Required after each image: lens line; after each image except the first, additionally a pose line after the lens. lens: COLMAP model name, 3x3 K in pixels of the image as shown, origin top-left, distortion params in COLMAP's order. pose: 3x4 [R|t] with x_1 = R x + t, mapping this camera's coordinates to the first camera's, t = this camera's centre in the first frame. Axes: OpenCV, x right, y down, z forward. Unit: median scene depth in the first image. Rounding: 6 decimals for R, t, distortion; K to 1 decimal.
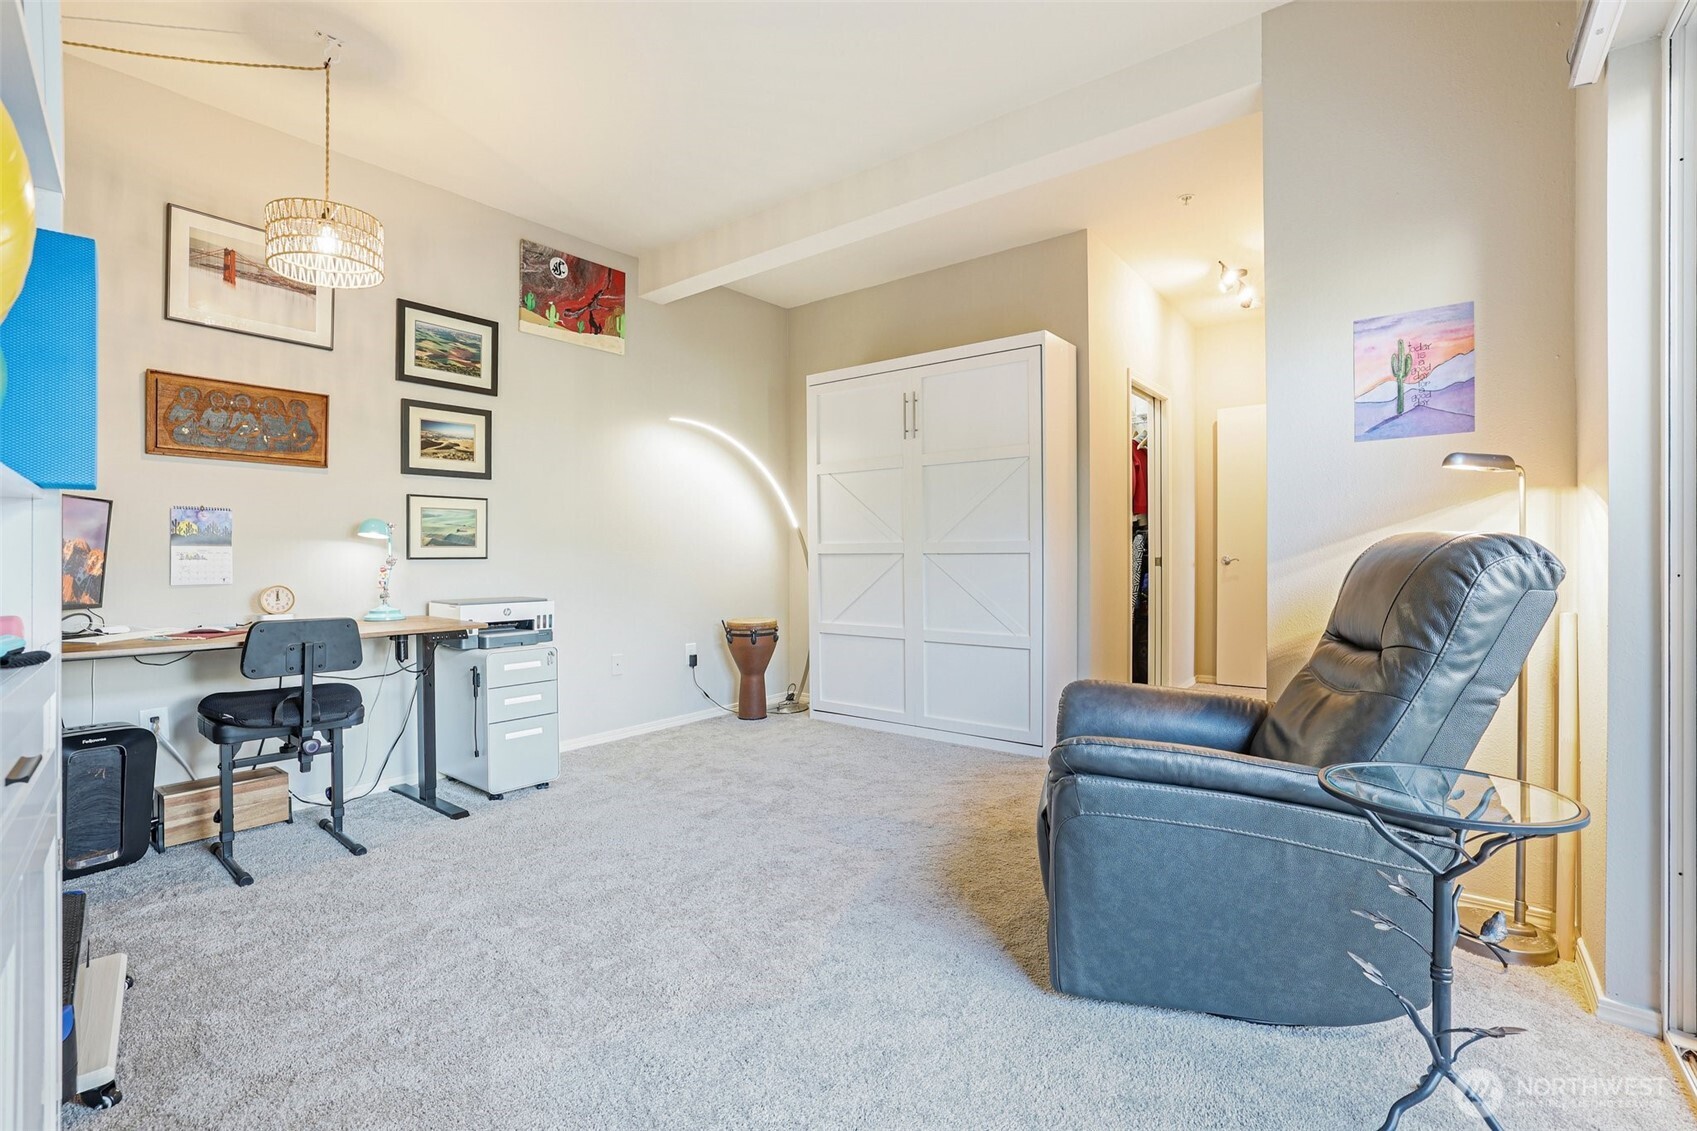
lens RADIAL K [[744.3, 0, 849.5], [0, 744.3, 557.4], [0, 0, 1]] dist [0.000018, -0.000010]
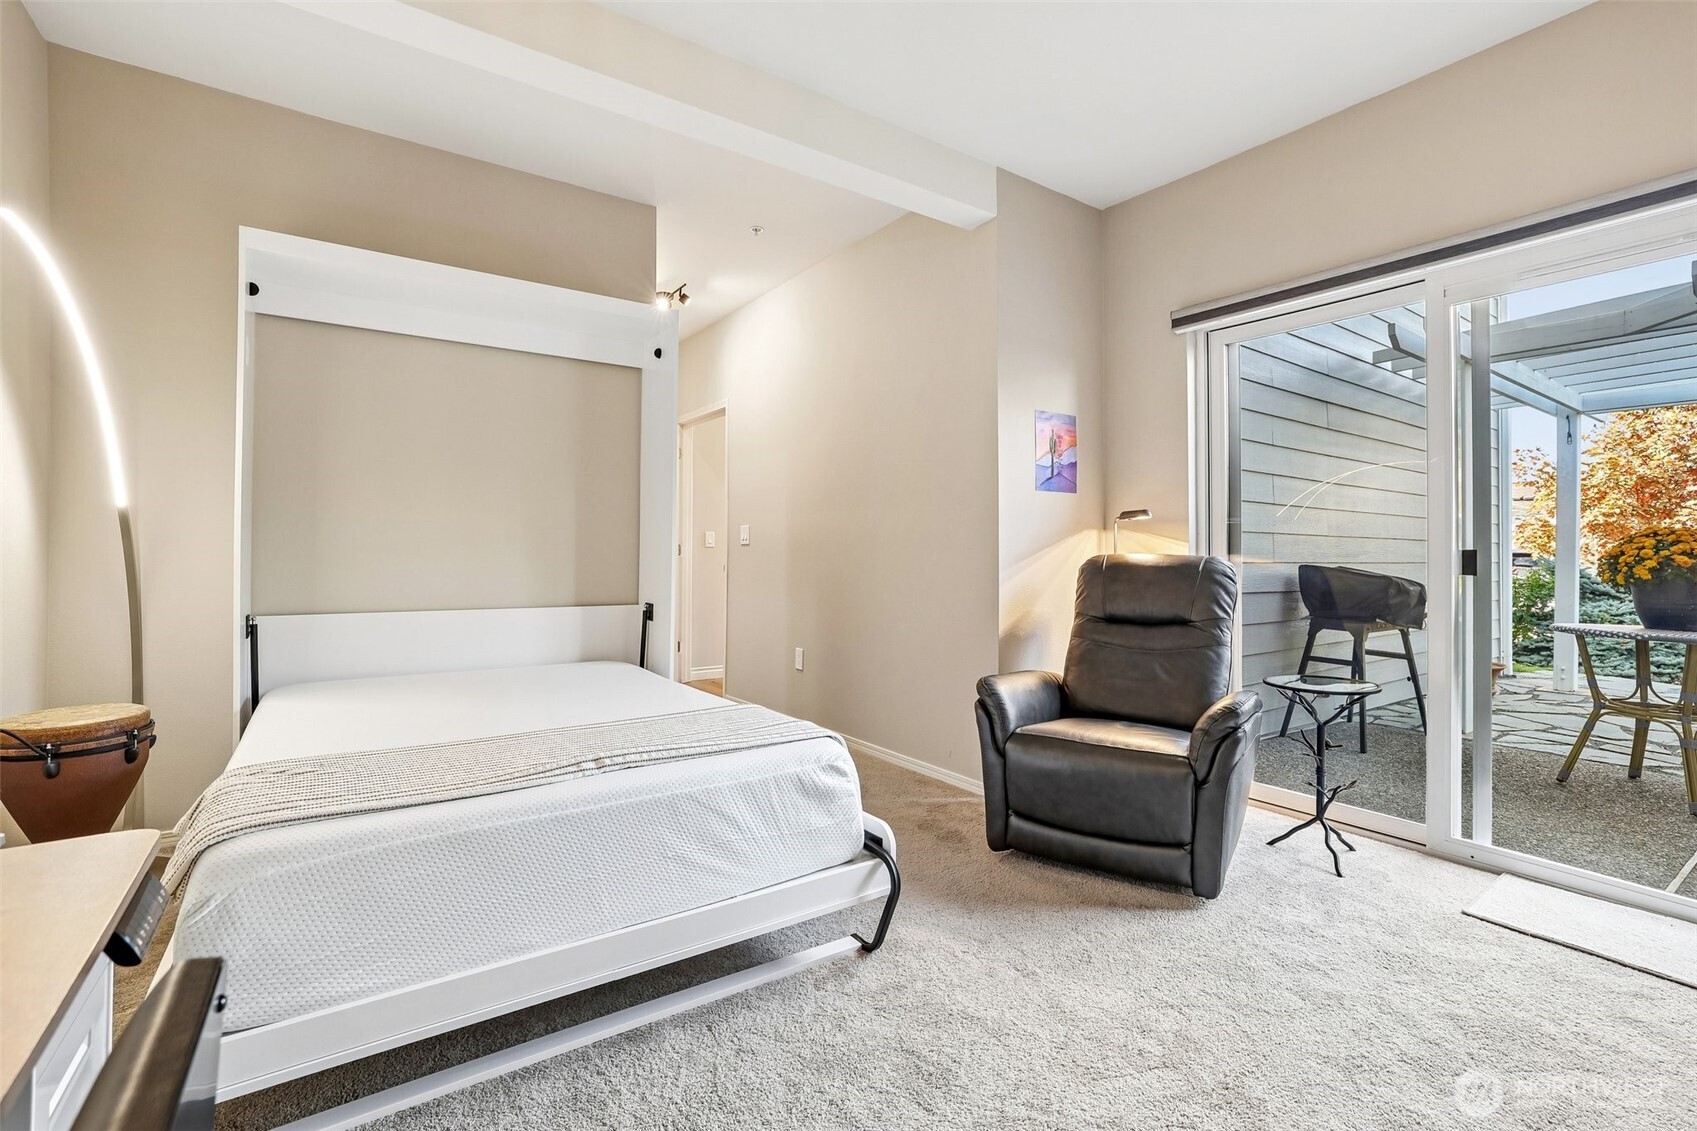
lens RADIAL K [[744.3, 0, 848.5], [0, 744.3, 559.7], [0, 0, 1]] dist [0.000018, -0.000010]
pose [[0.300120, -0.000765, 0.953901, -0.887812], [0.004638, 0.999989, -0.000657, -0.018135], [-0.953890, 0.004622, 0.300120, 0.940040]]
